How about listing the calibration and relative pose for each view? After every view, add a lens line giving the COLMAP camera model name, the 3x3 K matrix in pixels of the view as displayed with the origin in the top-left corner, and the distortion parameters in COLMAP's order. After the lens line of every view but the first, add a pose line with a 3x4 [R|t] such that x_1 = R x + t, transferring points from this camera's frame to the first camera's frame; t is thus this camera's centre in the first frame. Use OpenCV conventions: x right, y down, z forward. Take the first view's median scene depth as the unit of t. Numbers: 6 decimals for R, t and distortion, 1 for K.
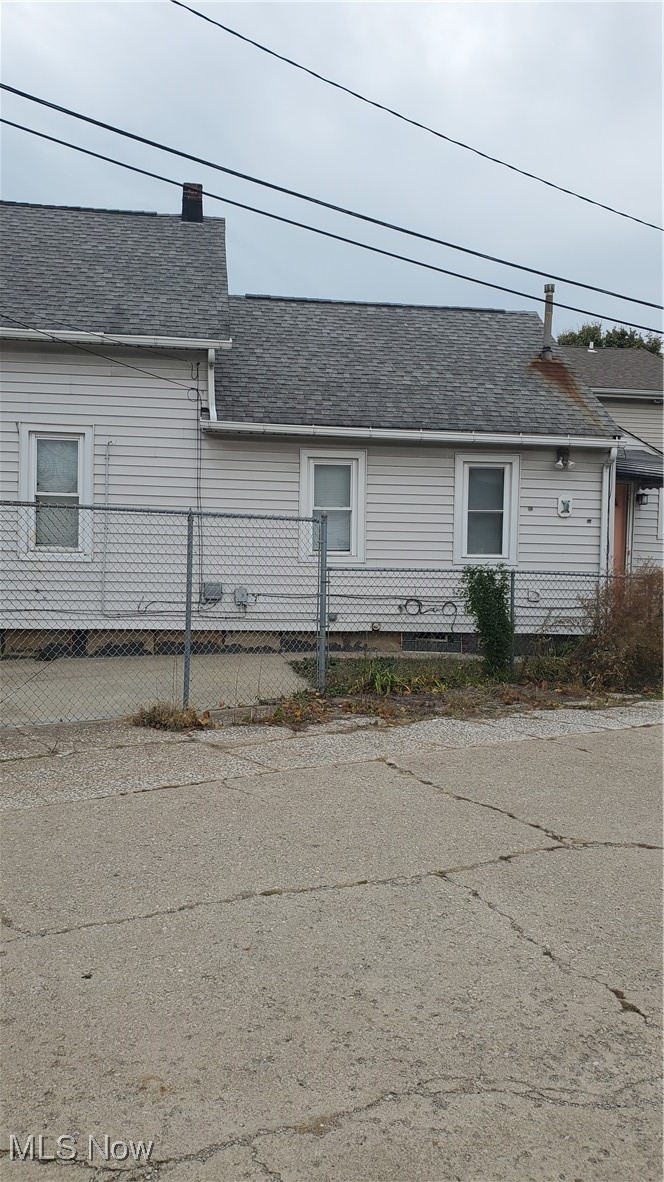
lens RADIAL K [[927.0, 0, 331.5], [0, 927.0, 589.4], [0, 0, 1]] dist [0.055898, 0.000030]
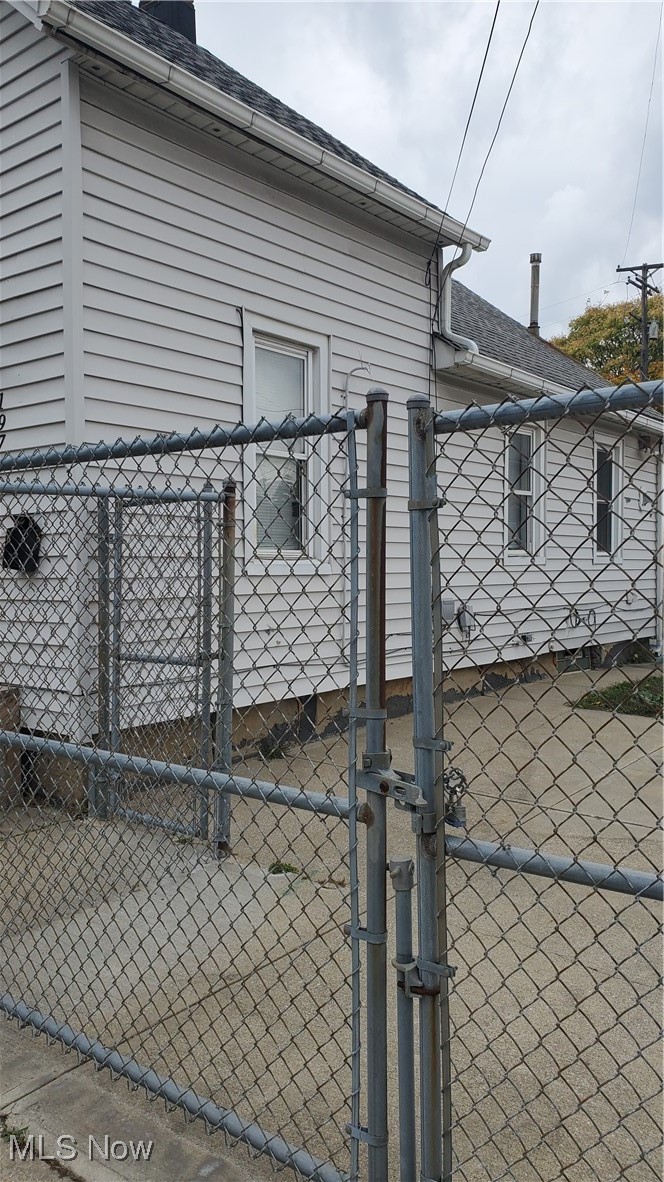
lens RADIAL K [[927.0, 0, 331.8], [0, 927.0, 592.3], [0, 0, 1]] dist [0.055898, 0.000030]
pose [[0.718347, -0.041899, 0.694422, -0.656626], [0.040016, 0.999021, 0.018883, -0.029395], [-0.694533, 0.014223, 0.719320, 0.587986]]
